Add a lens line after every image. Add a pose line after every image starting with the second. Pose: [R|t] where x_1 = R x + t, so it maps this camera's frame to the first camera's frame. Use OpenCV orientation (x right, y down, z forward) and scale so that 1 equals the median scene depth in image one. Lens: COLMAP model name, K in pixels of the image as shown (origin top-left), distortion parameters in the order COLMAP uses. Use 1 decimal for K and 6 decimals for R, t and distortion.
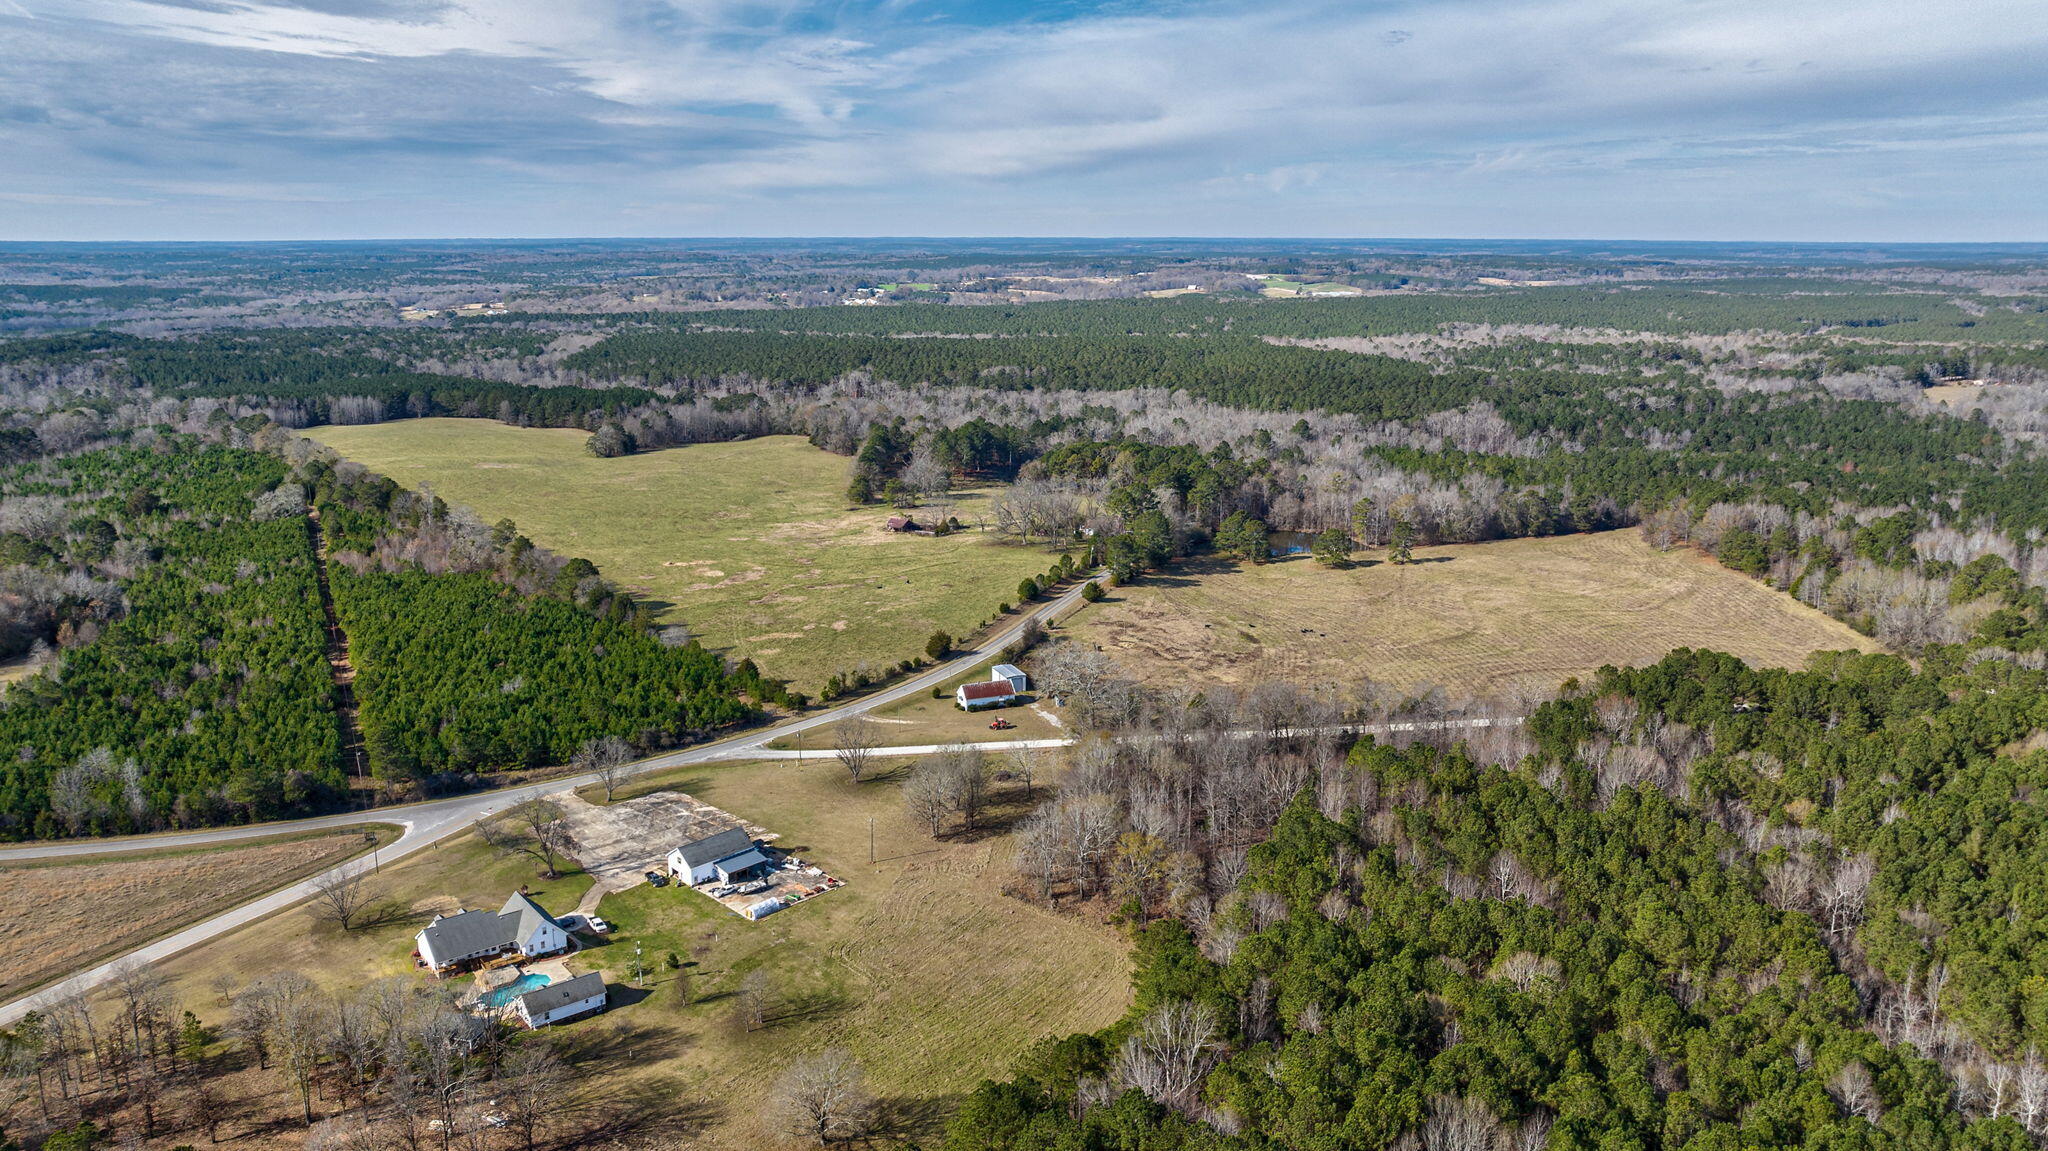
lens RADIAL K [[1409.6, 0, 1025.8], [0, 1409.6, 637.1], [0, 0, 1]] dist [-0.008248, 0.003905]
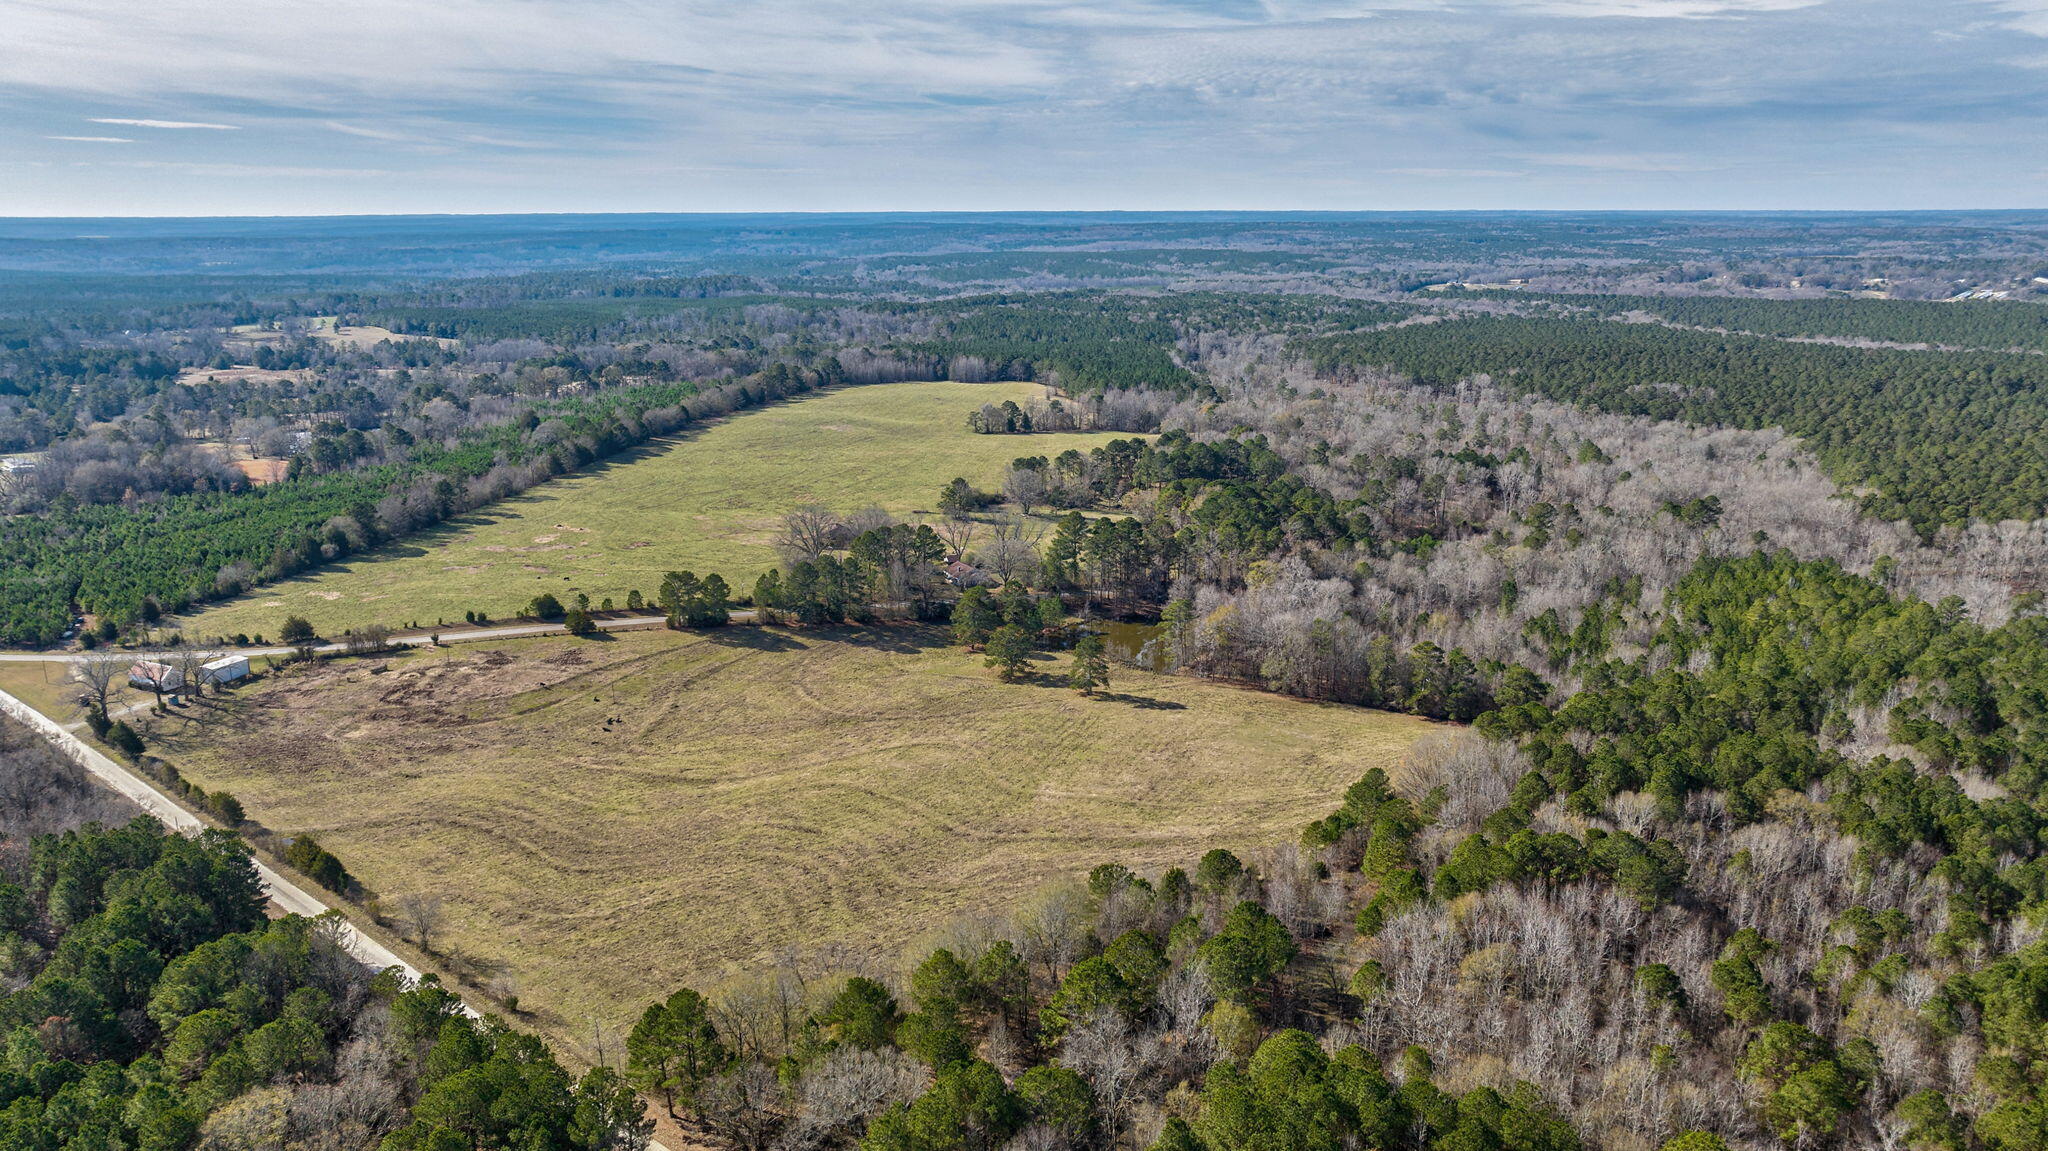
lens RADIAL K [[1441.4, 0, 1070.0], [0, 1441.4, 718.2], [0, 0, 1]] dist [-0.017345, 0.004053]
pose [[0.658777, 0.249602, -0.709726, 0.434251], [-0.203103, 0.967338, 0.151678, -0.083219], [0.724404, 0.044225, 0.687955, 0.291257]]
